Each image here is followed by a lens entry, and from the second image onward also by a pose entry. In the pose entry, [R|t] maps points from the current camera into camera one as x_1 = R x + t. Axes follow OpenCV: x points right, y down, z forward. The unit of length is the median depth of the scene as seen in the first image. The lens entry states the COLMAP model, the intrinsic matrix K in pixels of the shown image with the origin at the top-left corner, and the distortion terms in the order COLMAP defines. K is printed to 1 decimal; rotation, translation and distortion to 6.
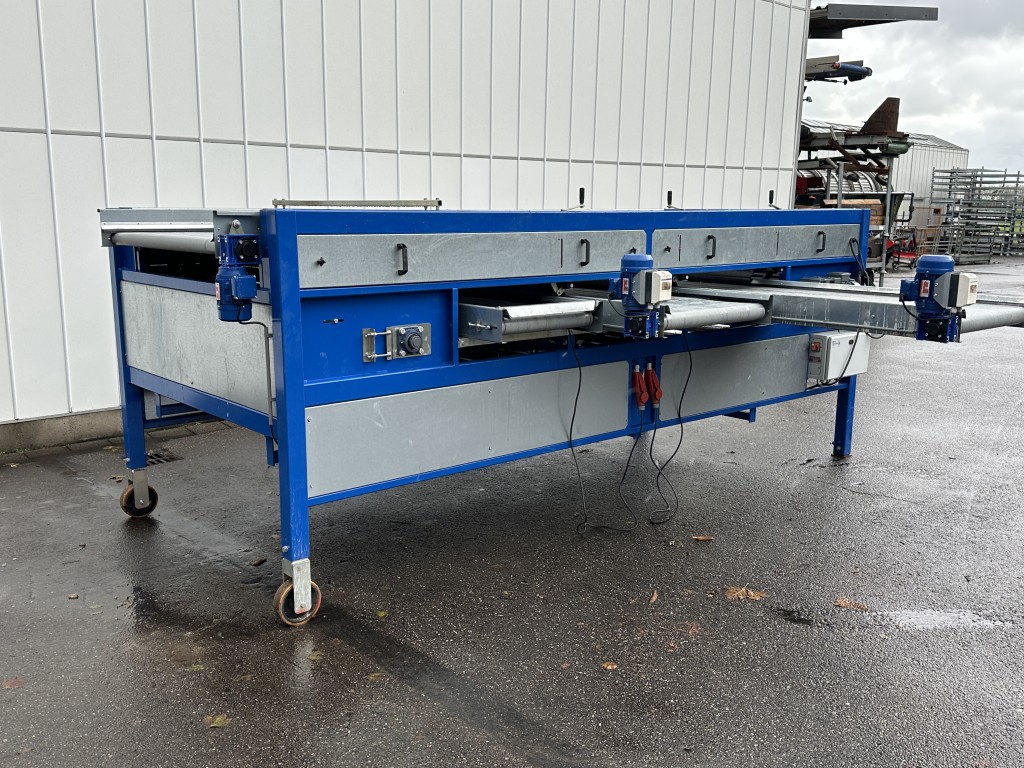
lens RADIAL K [[944.9, 0, 518.3], [0, 944.9, 386.2], [0, 0, 1]] dist [0.028010, 0.000000]
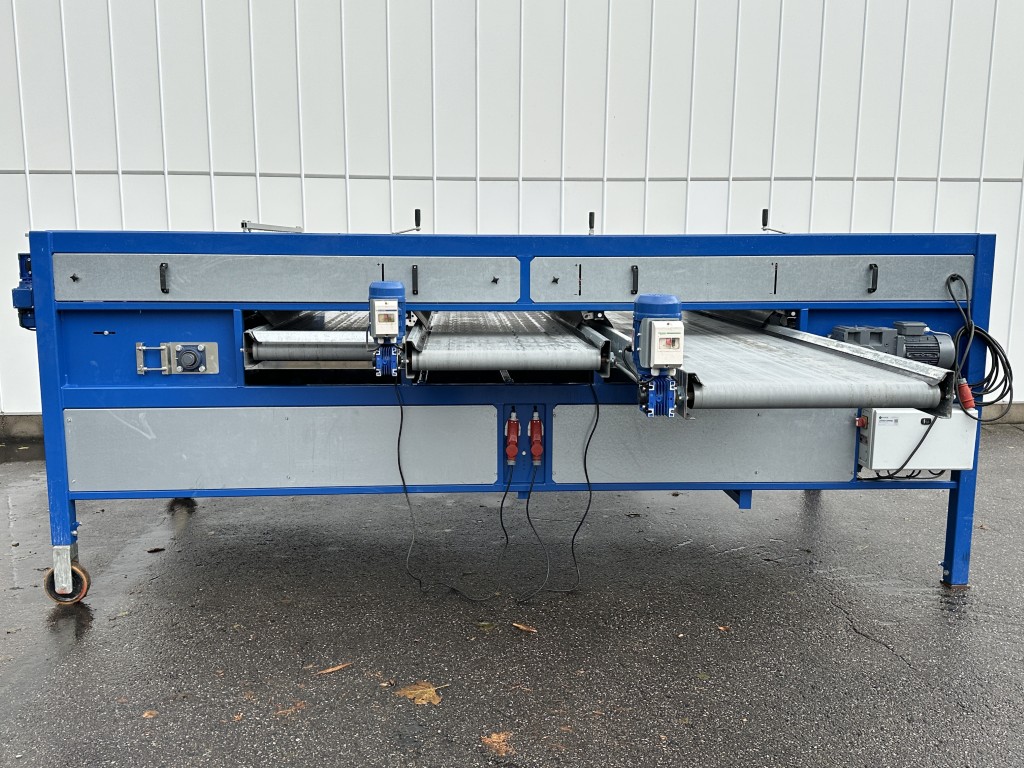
lens RADIAL K [[944.9, 0, 515.5], [0, 944.9, 384.5], [0, 0, 1]] dist [0.028010, 0.000000]
pose [[0.803386, 0.089344, -0.588718, 0.719528], [-0.112919, 0.993599, -0.003304, -0.051586], [0.584654, 0.069132, 0.808332, 0.345107]]
